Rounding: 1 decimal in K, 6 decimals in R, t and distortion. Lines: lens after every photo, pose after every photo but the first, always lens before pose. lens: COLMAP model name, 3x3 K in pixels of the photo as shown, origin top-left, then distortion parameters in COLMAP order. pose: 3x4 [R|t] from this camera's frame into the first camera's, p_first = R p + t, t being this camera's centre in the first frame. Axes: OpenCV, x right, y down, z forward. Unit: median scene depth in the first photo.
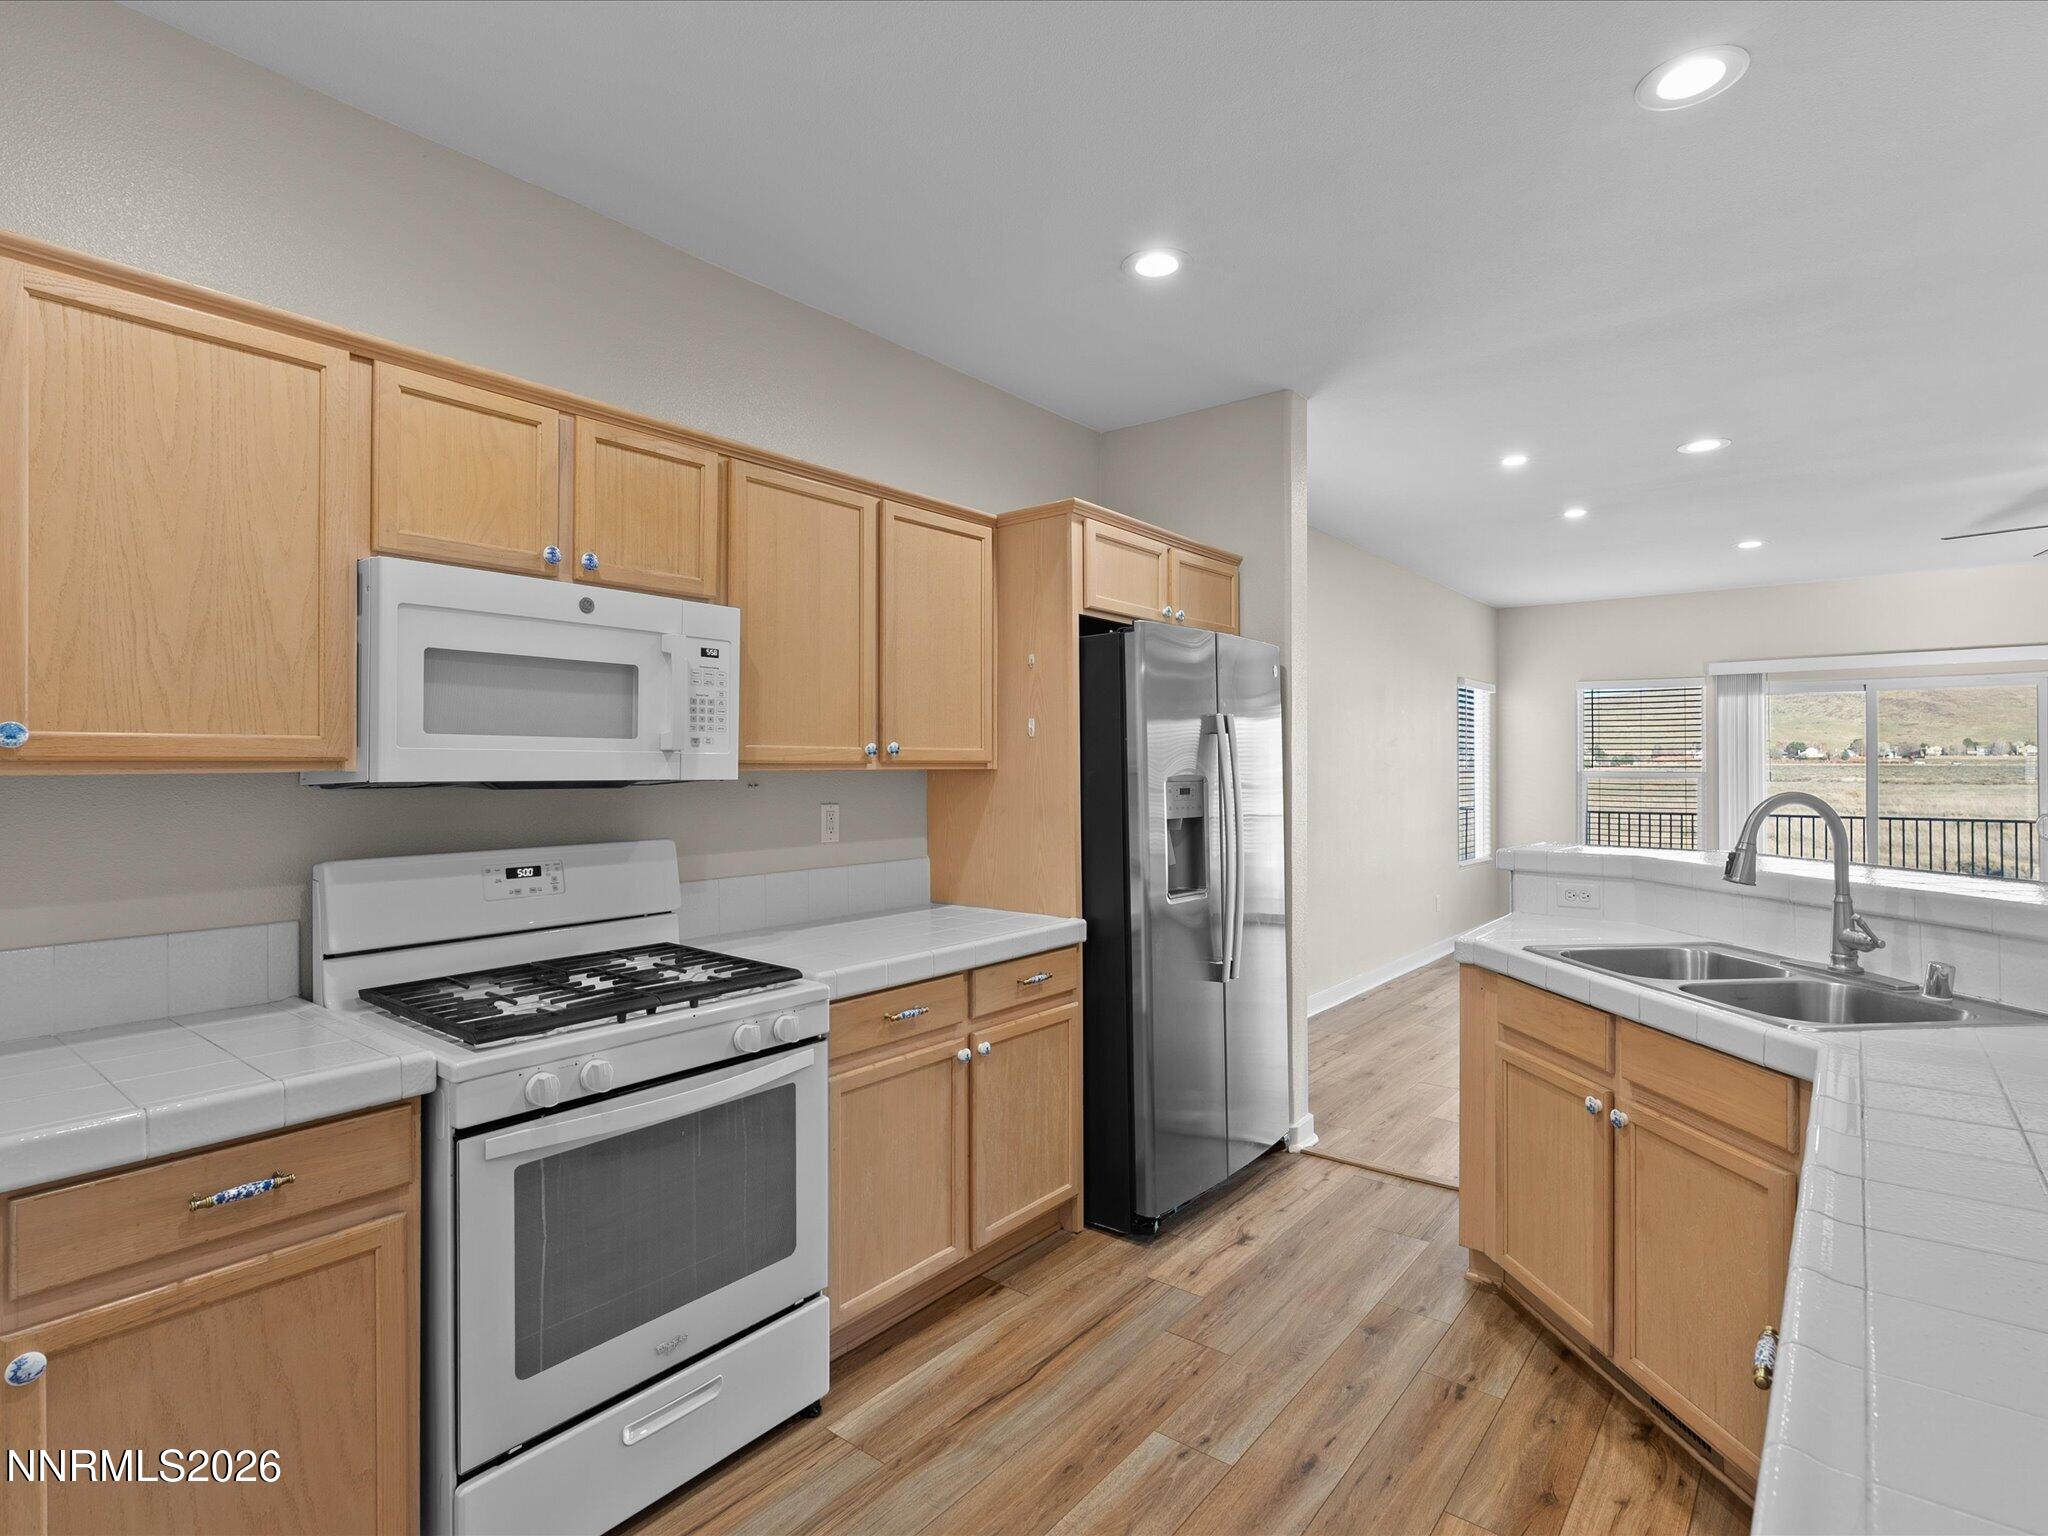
lens RADIAL K [[1034.9, 0, 1017.9], [0, 1034.9, 766.7], [0, 0, 1]] dist [-0.003589, 0.001796]
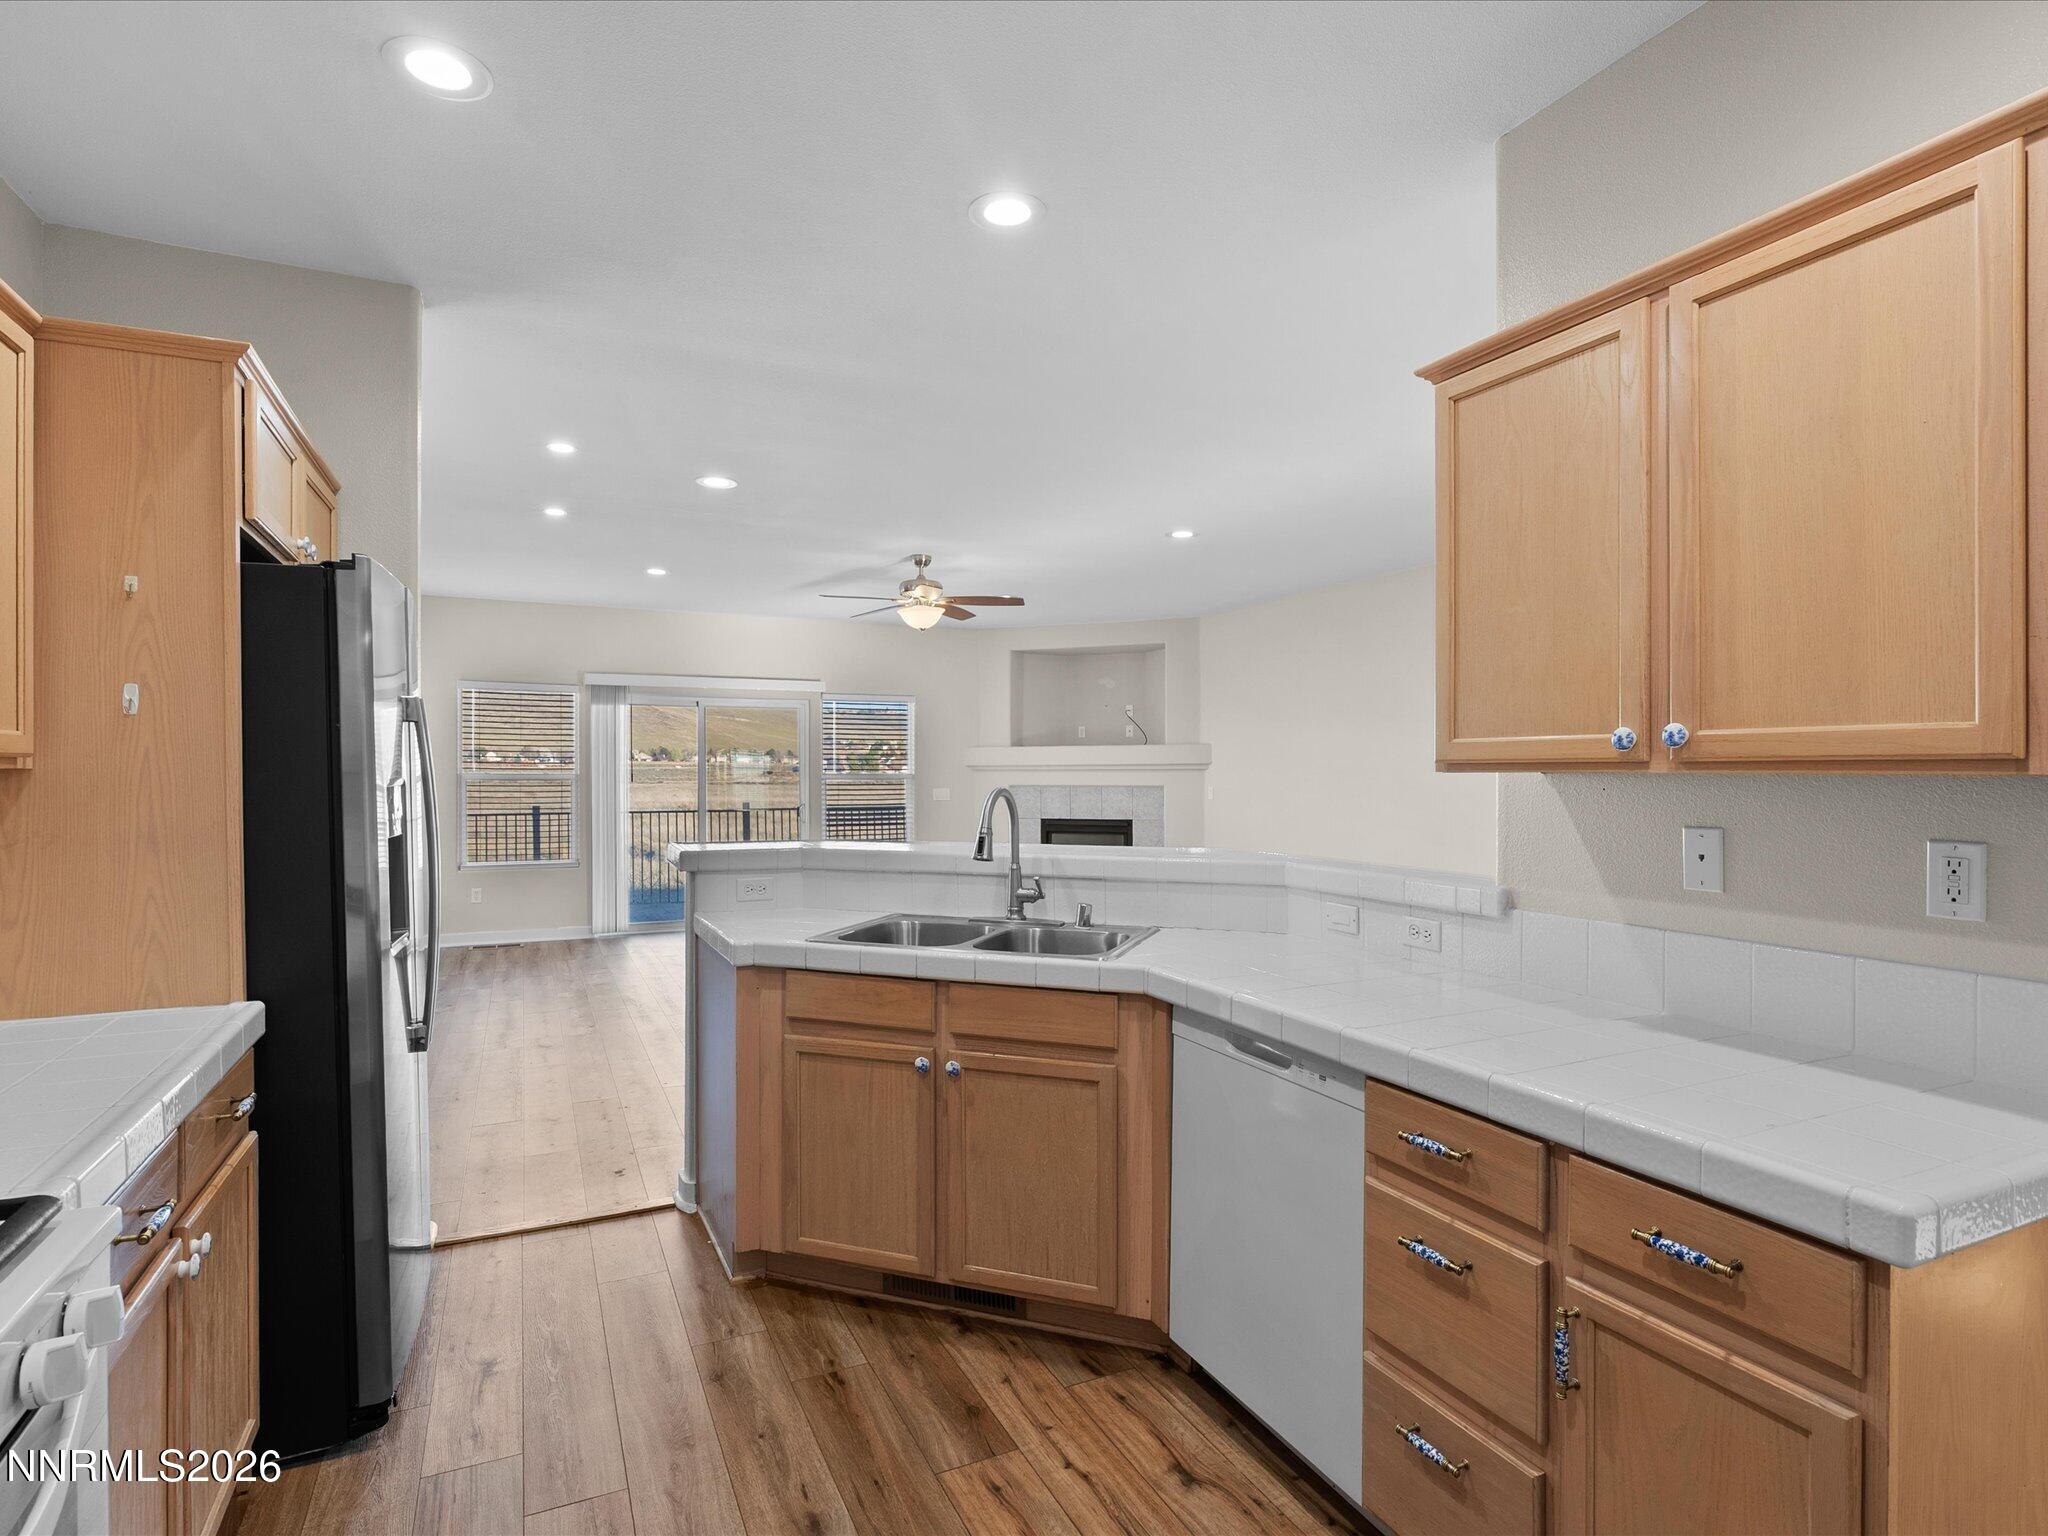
lens RADIAL K [[1059.1, 0, 1021.3], [0, 1059.1, 773.8], [0, 0, 1]] dist [-0.002642, -0.000504]
pose [[0.434412, -0.001026, 0.900714, -0.430266], [-0.002954, 0.999992, 0.002564, 0.003308], [-0.900709, -0.003774, 0.434406, 0.377843]]
